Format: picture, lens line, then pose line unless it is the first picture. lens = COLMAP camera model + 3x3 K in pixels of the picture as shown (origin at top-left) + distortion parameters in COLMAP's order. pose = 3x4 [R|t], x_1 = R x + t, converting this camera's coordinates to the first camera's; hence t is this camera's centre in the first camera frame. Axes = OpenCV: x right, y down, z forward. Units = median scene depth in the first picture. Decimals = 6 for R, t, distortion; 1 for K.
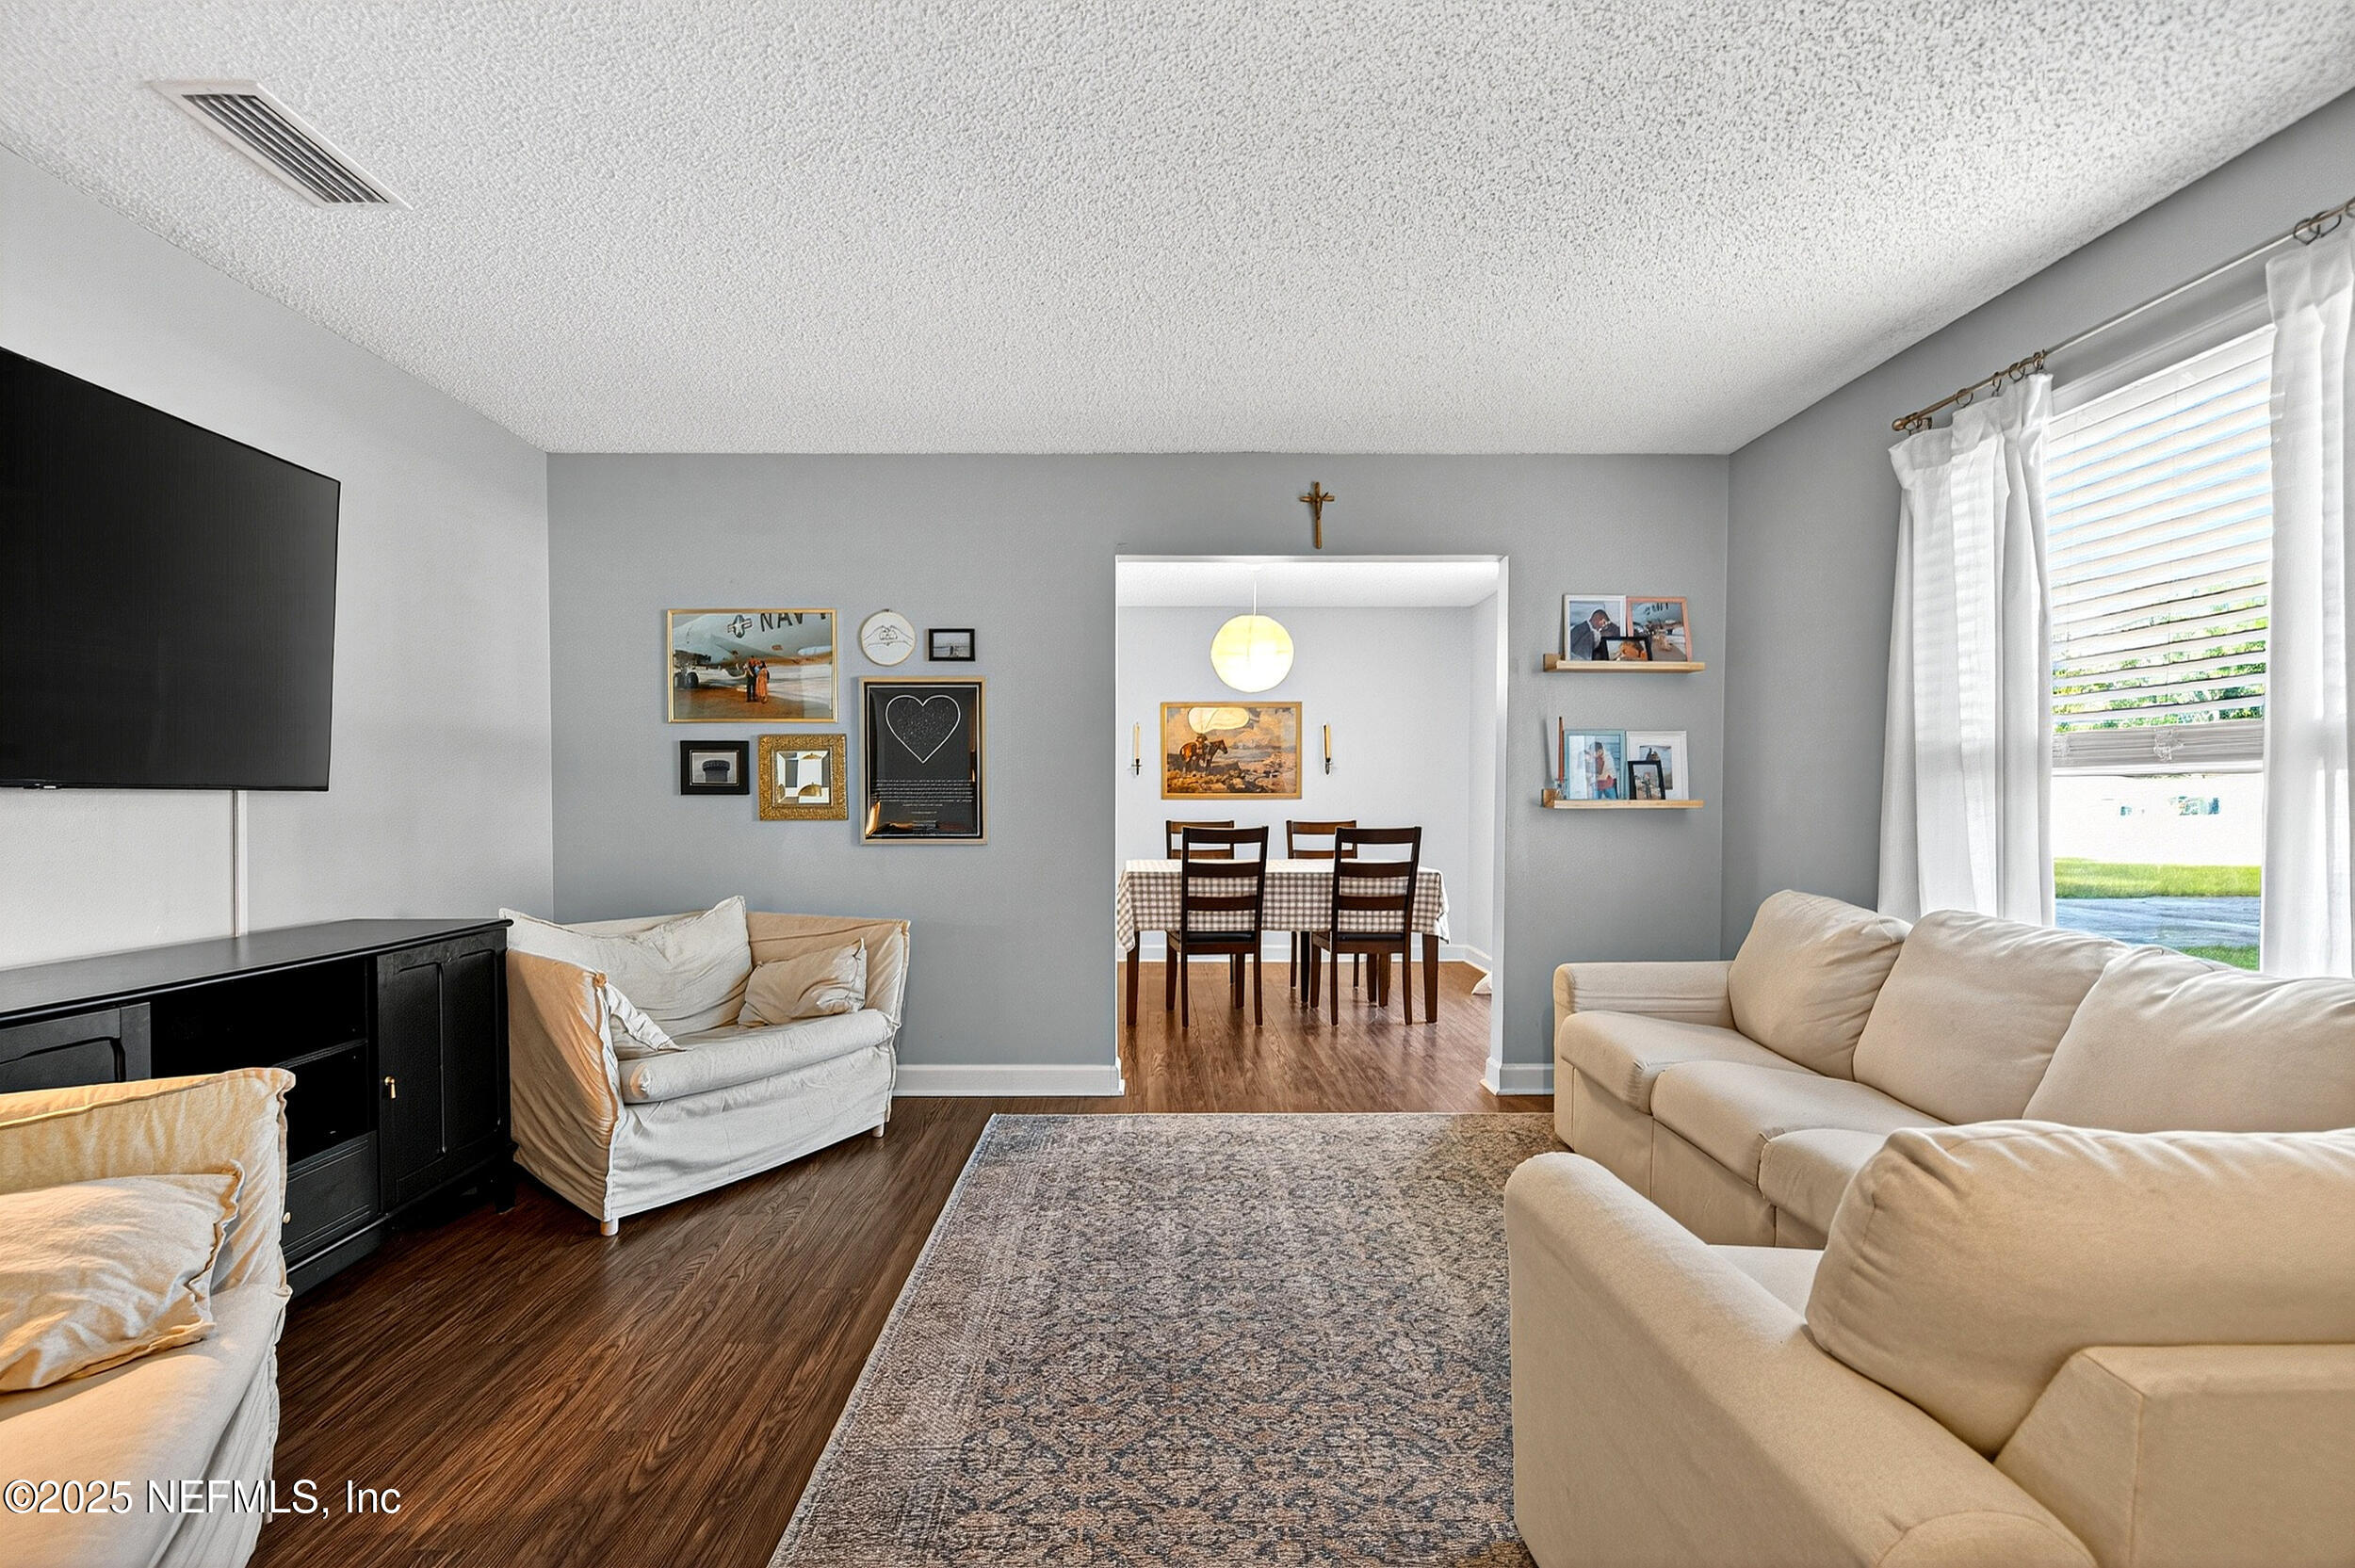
lens RADIAL K [[955.1, 0, 1171.4], [0, 955.1, 813.5], [0, 0, 1]] dist [0.000479, -0.000018]
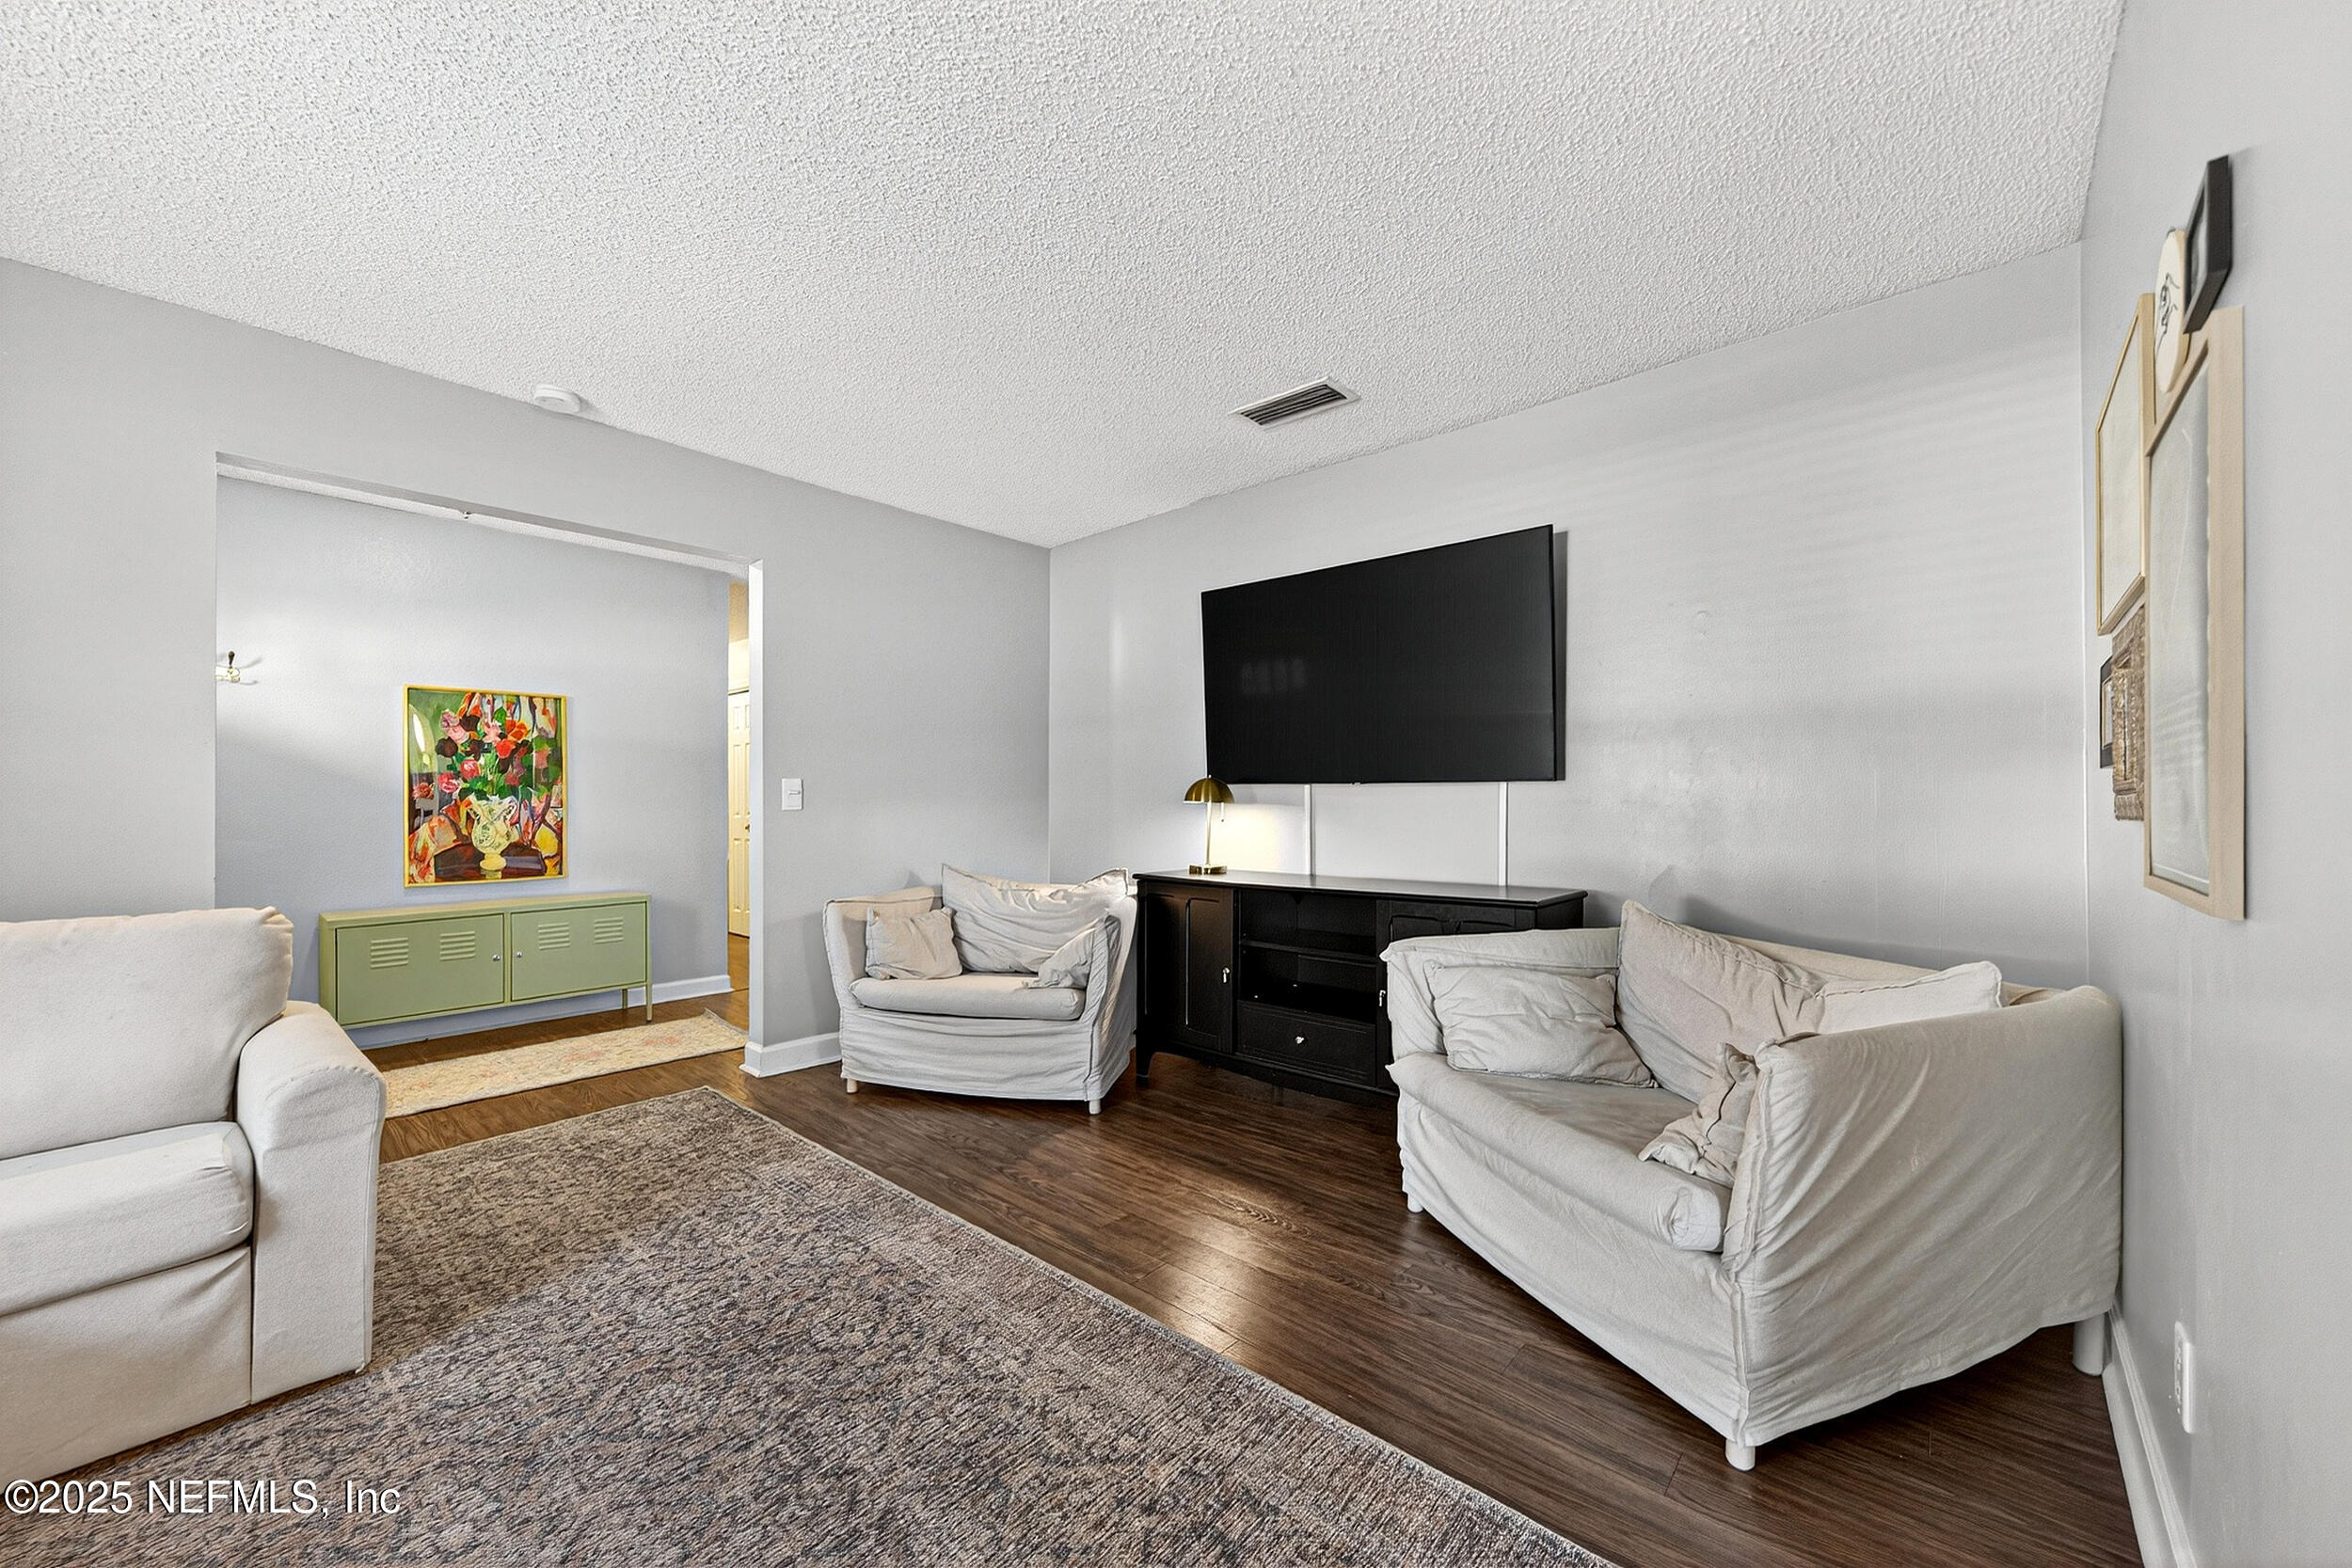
lens RADIAL K [[913.0, 0, 1176.0], [0, 913.0, 784.0], [0, 0, 1]] dist [0.002091, 0.000365]
pose [[-0.671878, -0.014814, -0.740514, 0.398925], [-0.005845, 0.999875, -0.014700, 0.002165], [0.740639, -0.005548, -0.671880, 1.874299]]
